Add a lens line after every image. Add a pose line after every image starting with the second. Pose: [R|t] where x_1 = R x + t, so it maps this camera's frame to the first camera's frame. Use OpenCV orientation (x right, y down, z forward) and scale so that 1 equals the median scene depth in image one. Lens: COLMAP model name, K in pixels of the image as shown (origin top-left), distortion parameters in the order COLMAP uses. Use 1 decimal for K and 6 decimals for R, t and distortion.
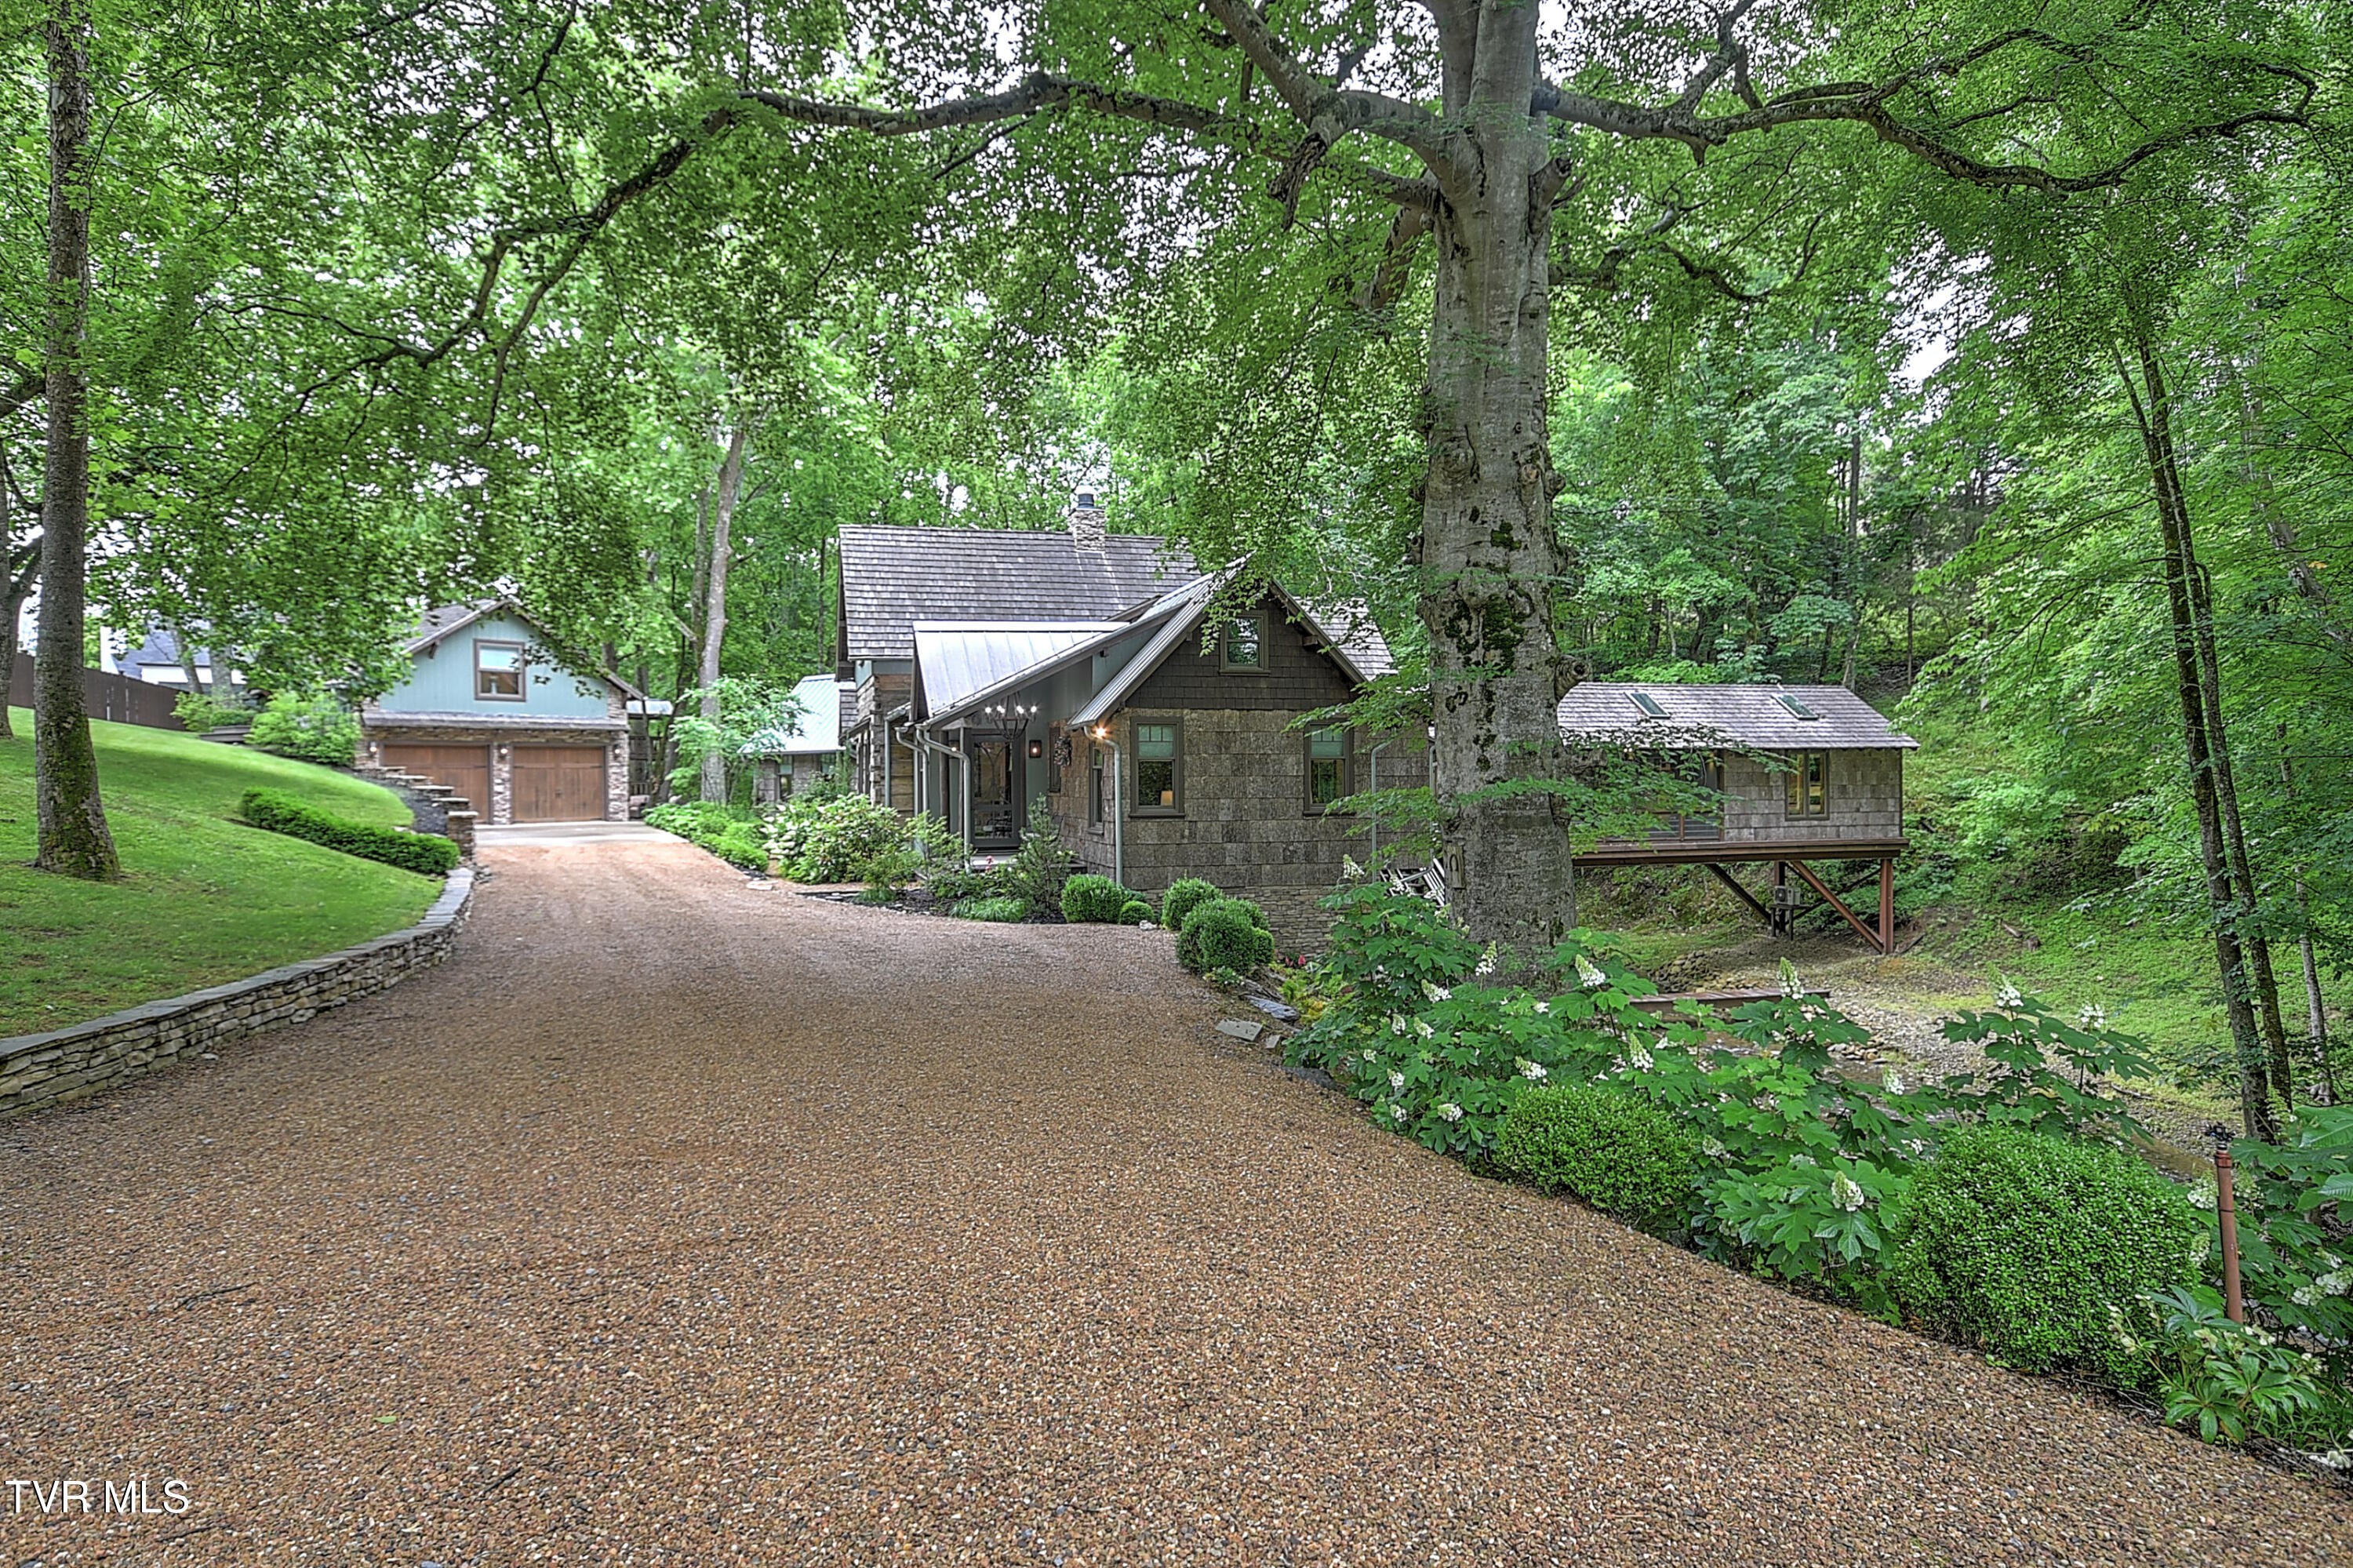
lens RADIAL K [[1464.7, 0, 1176.5], [0, 1464.7, 784.0], [0, 0, 1]] dist [0.045299, -0.000018]
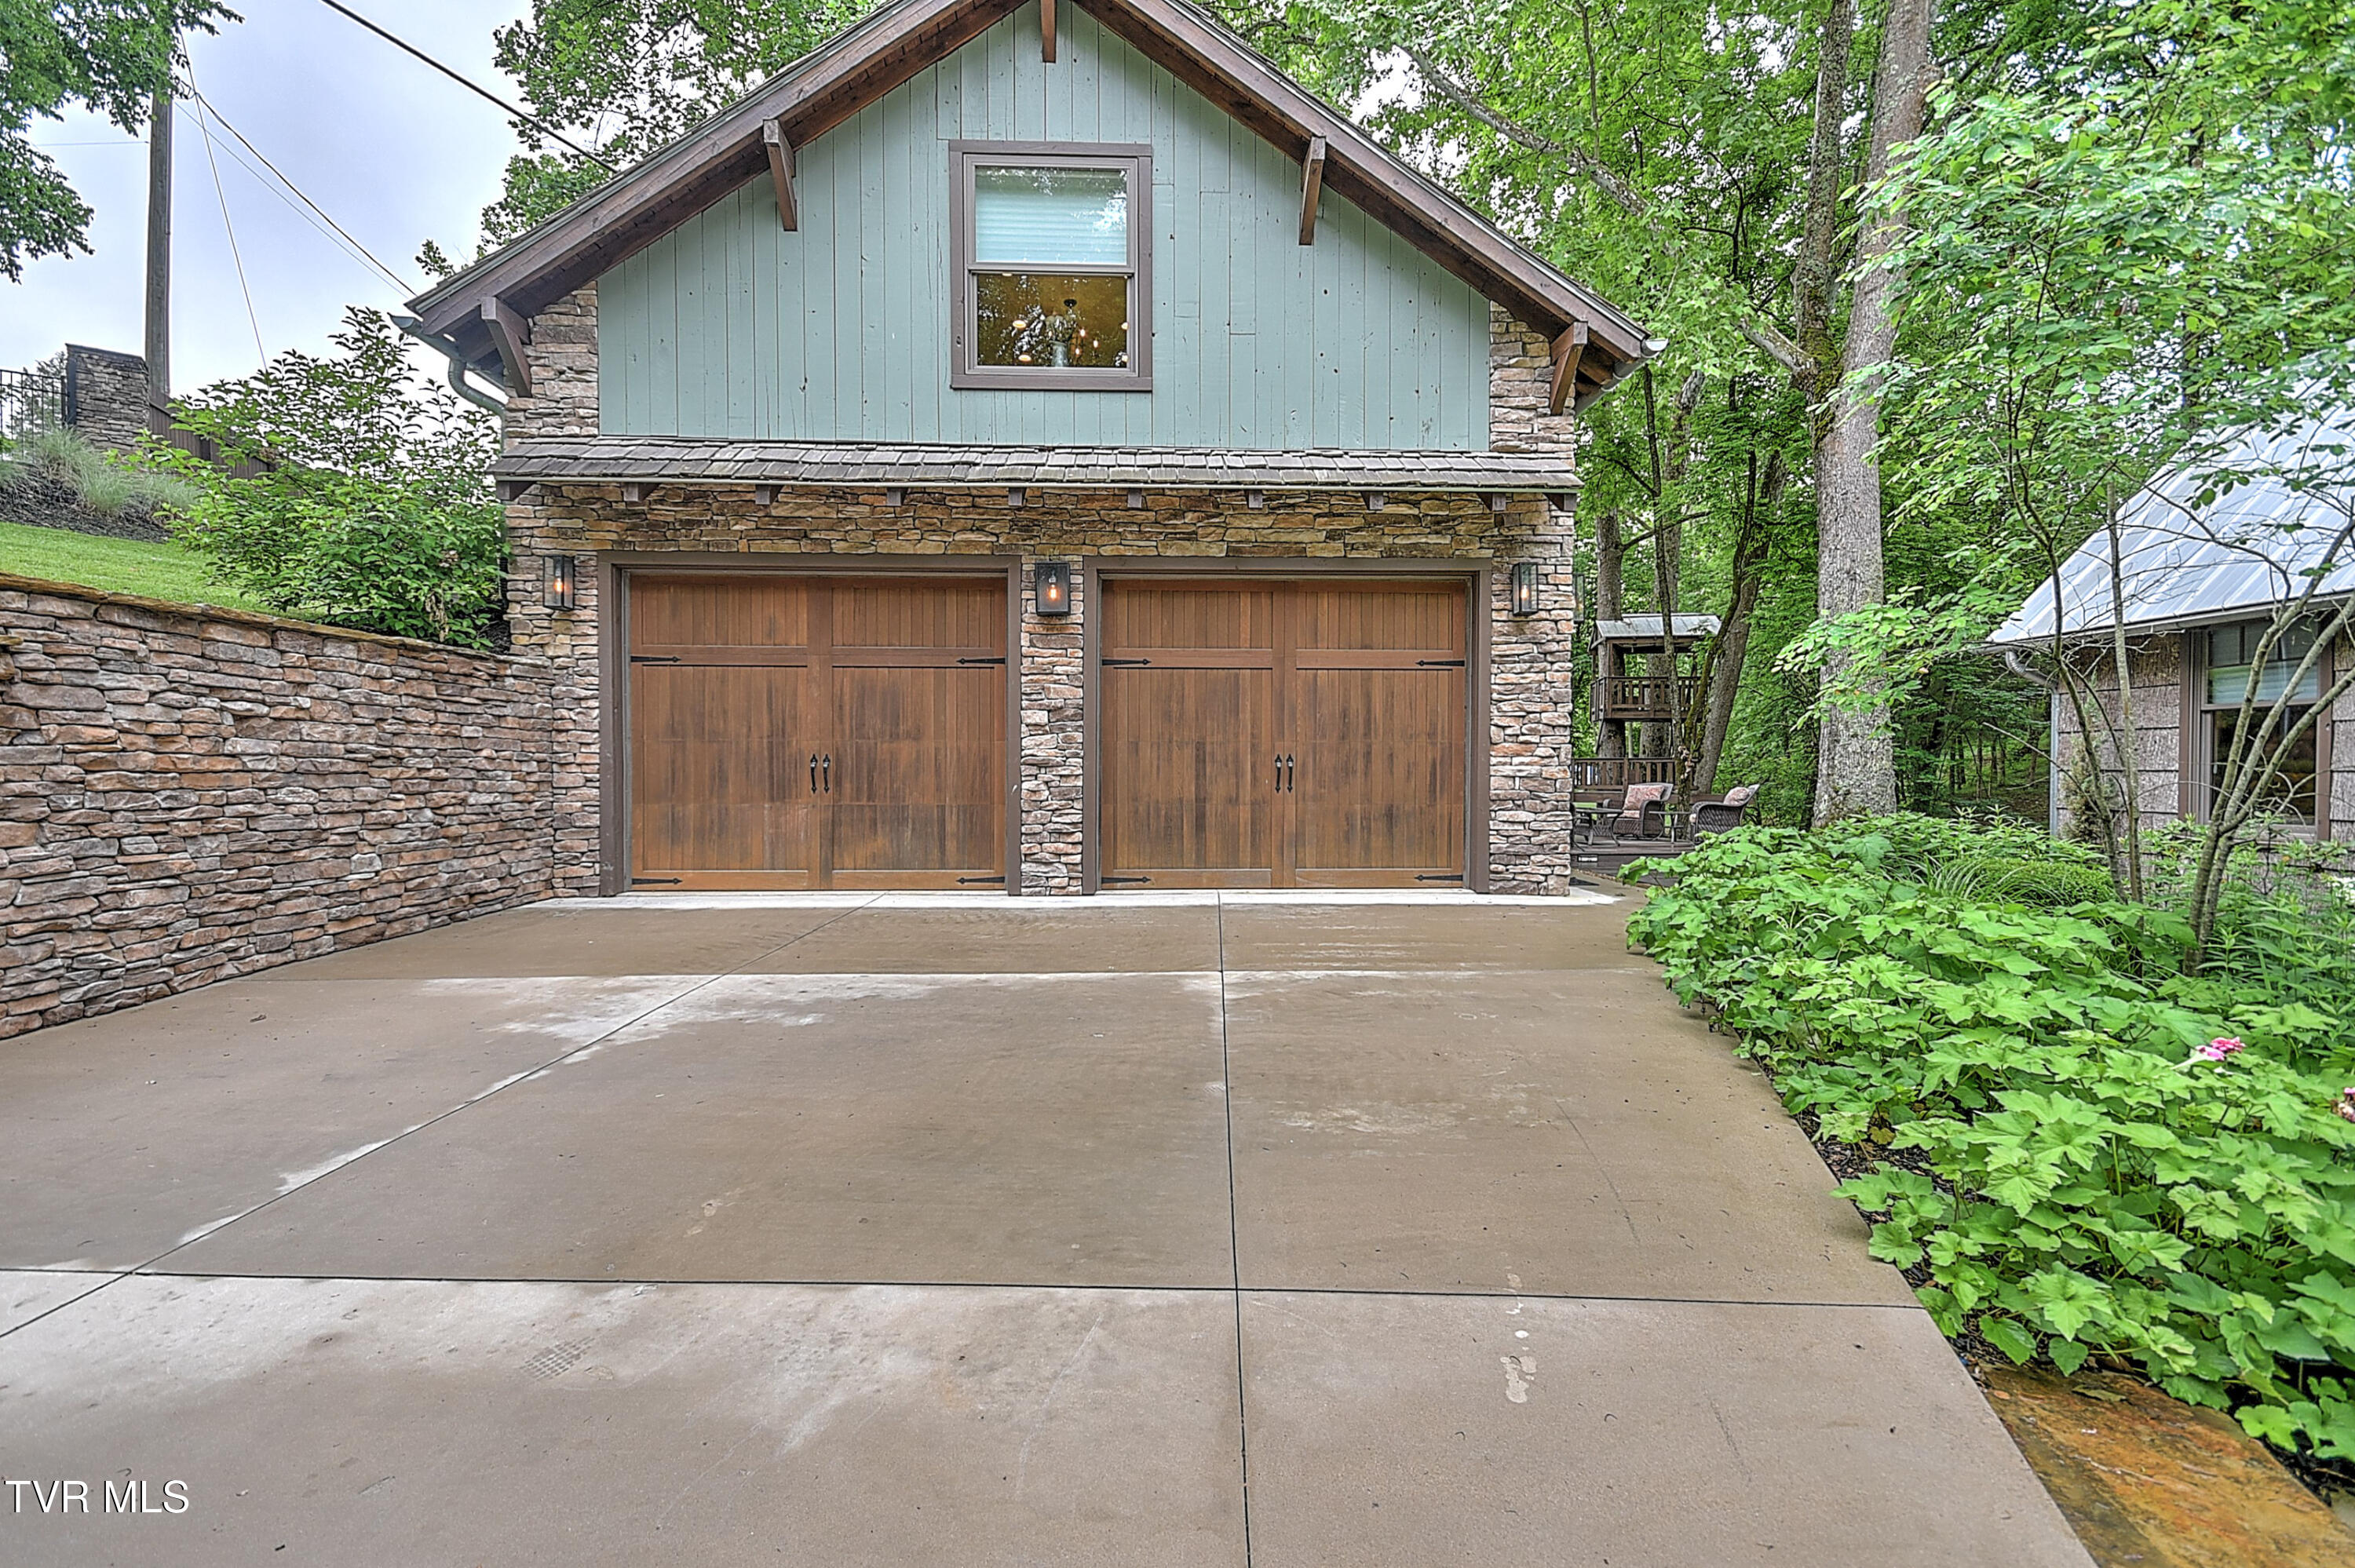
lens RADIAL K [[1081.5, 0, 1177.5], [0, 1081.5, 784.0], [0, 0, 1]] dist [0.003235, 0.000260]
pose [[0.711189, 0.016761, -0.702801, -0.309227], [-0.011157, 0.999859, 0.012555, 0.006612], [0.702912, -0.001088, 0.711276, 0.871368]]
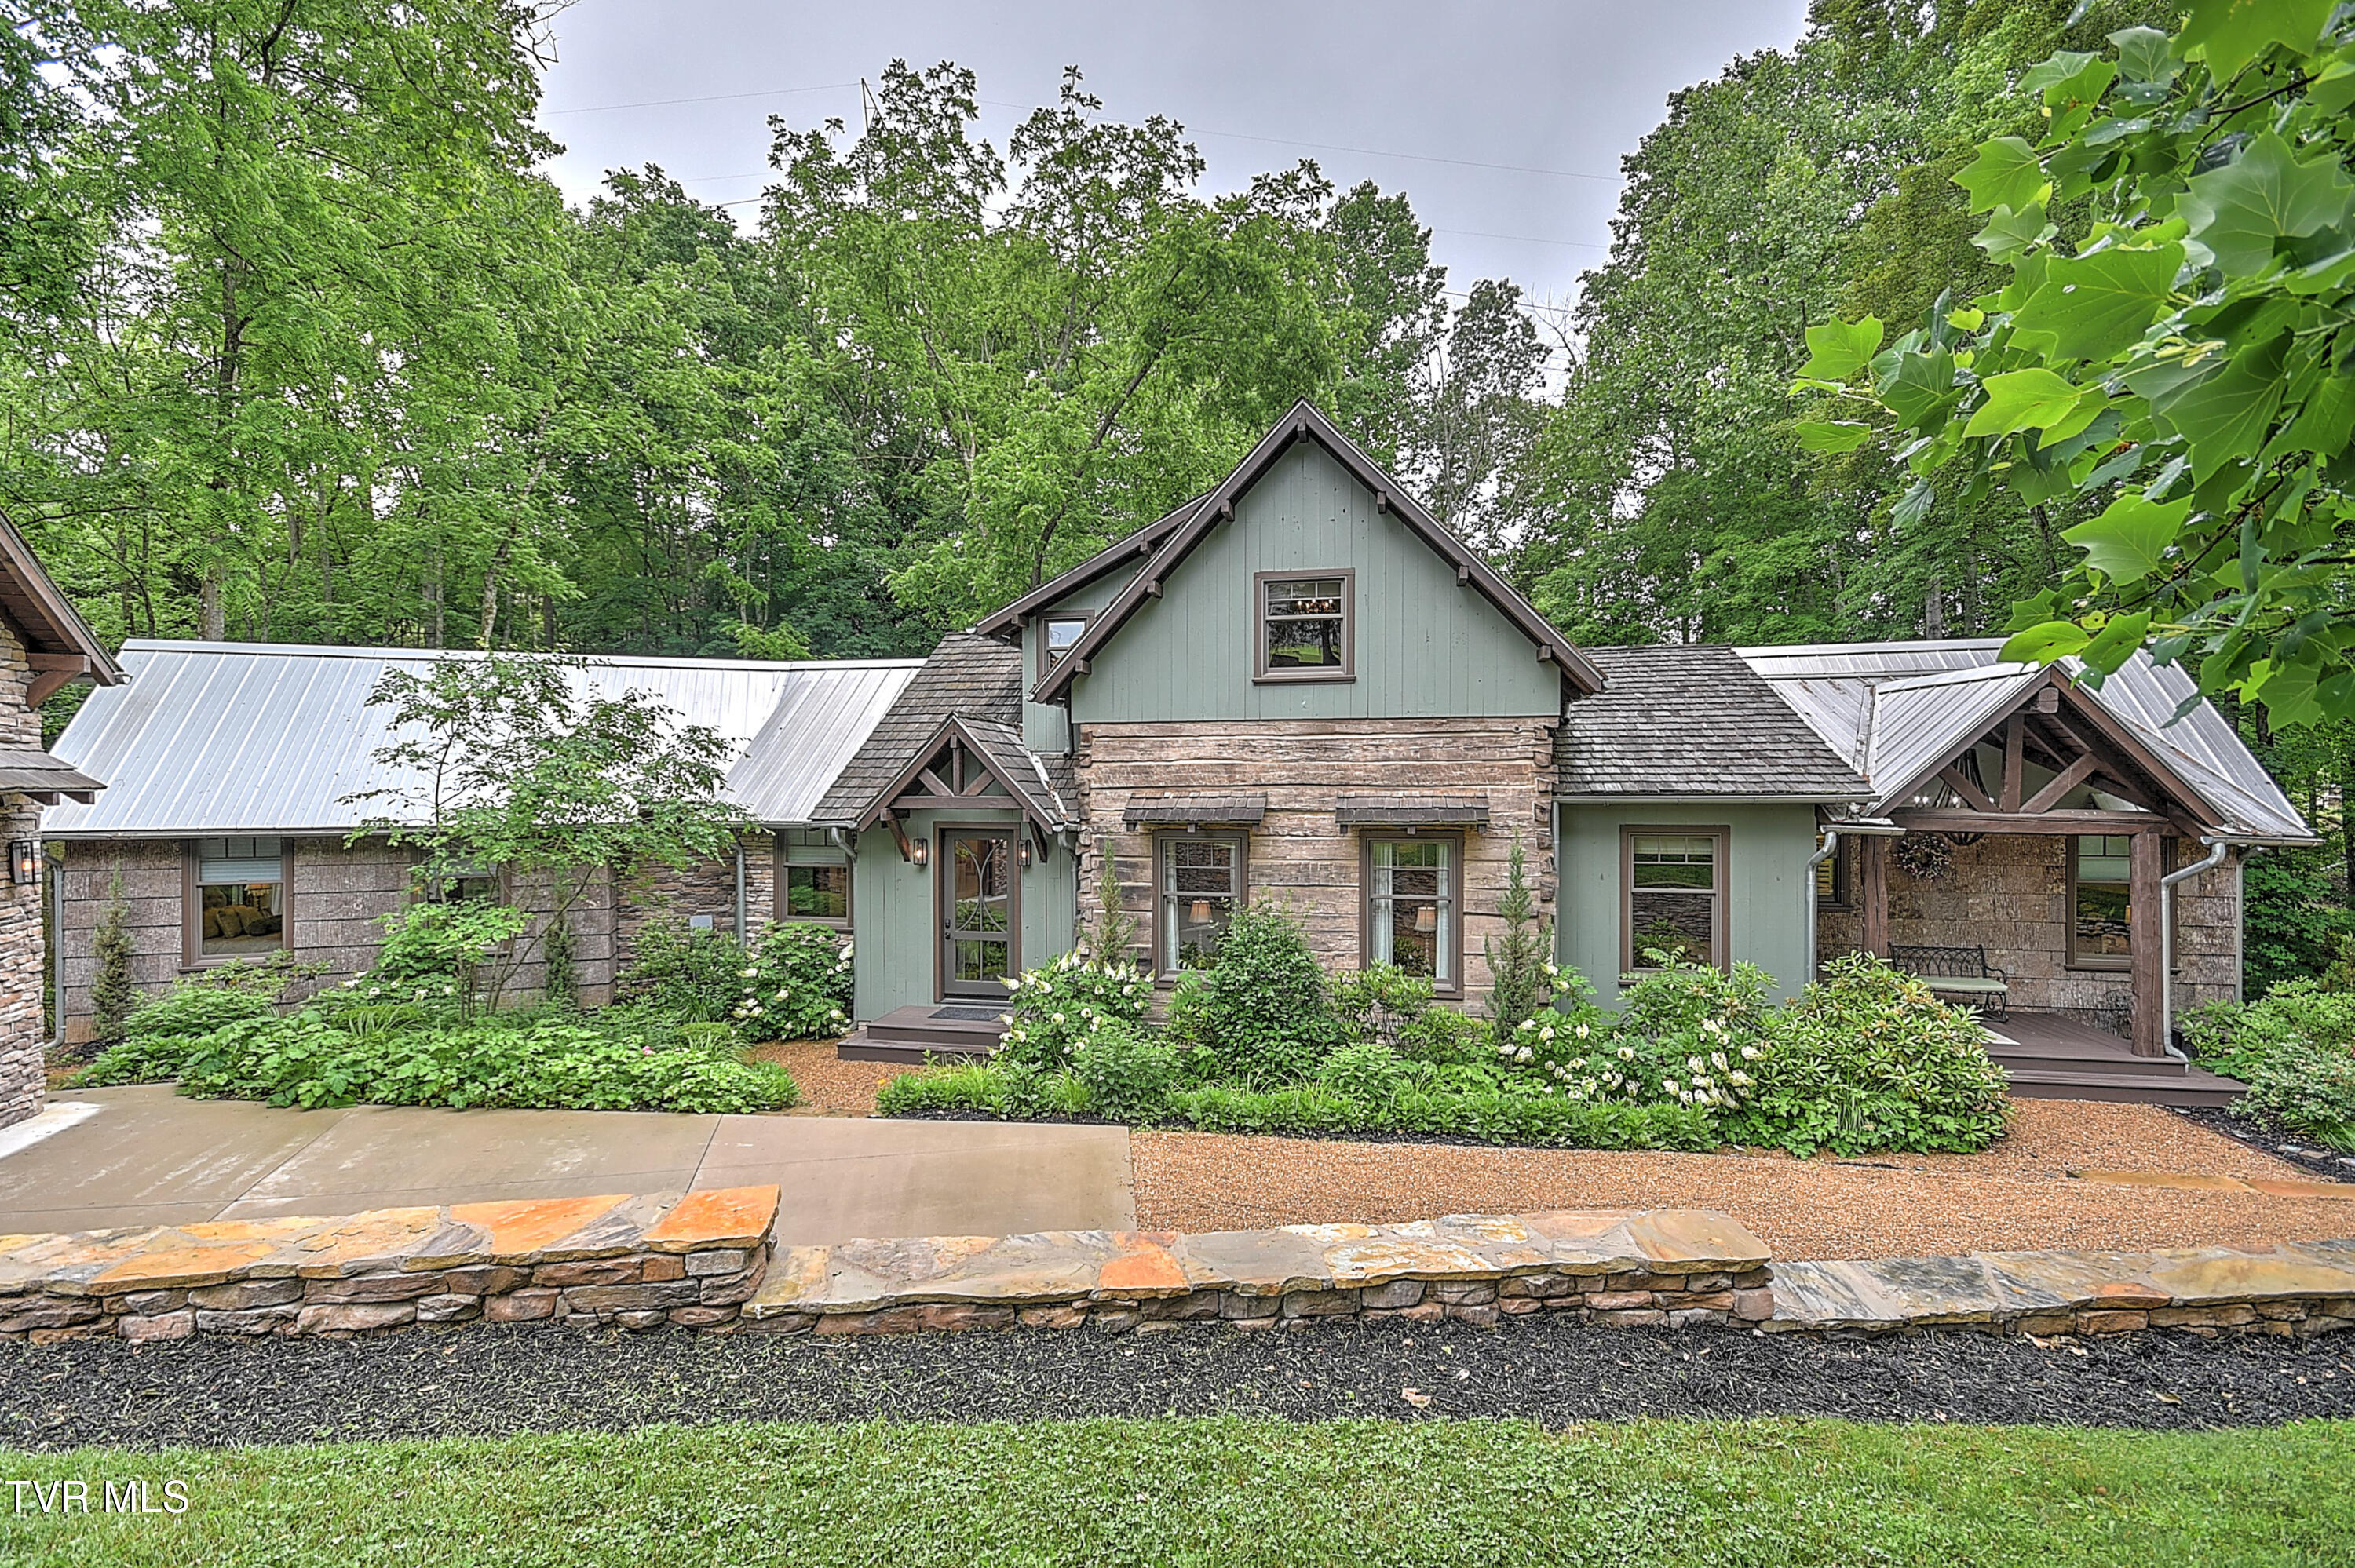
lens RADIAL K [[1051.1, 0, 1177.5], [0, 1051.1, 784.0], [0, 0, 1]] dist [0.001144, -0.000268]
pose [[0.449995, 0.003444, 0.893025, -0.474449], [0.008155, 0.999935, -0.007966, -0.035046], [-0.892994, 0.010867, 0.449937, 0.748233]]
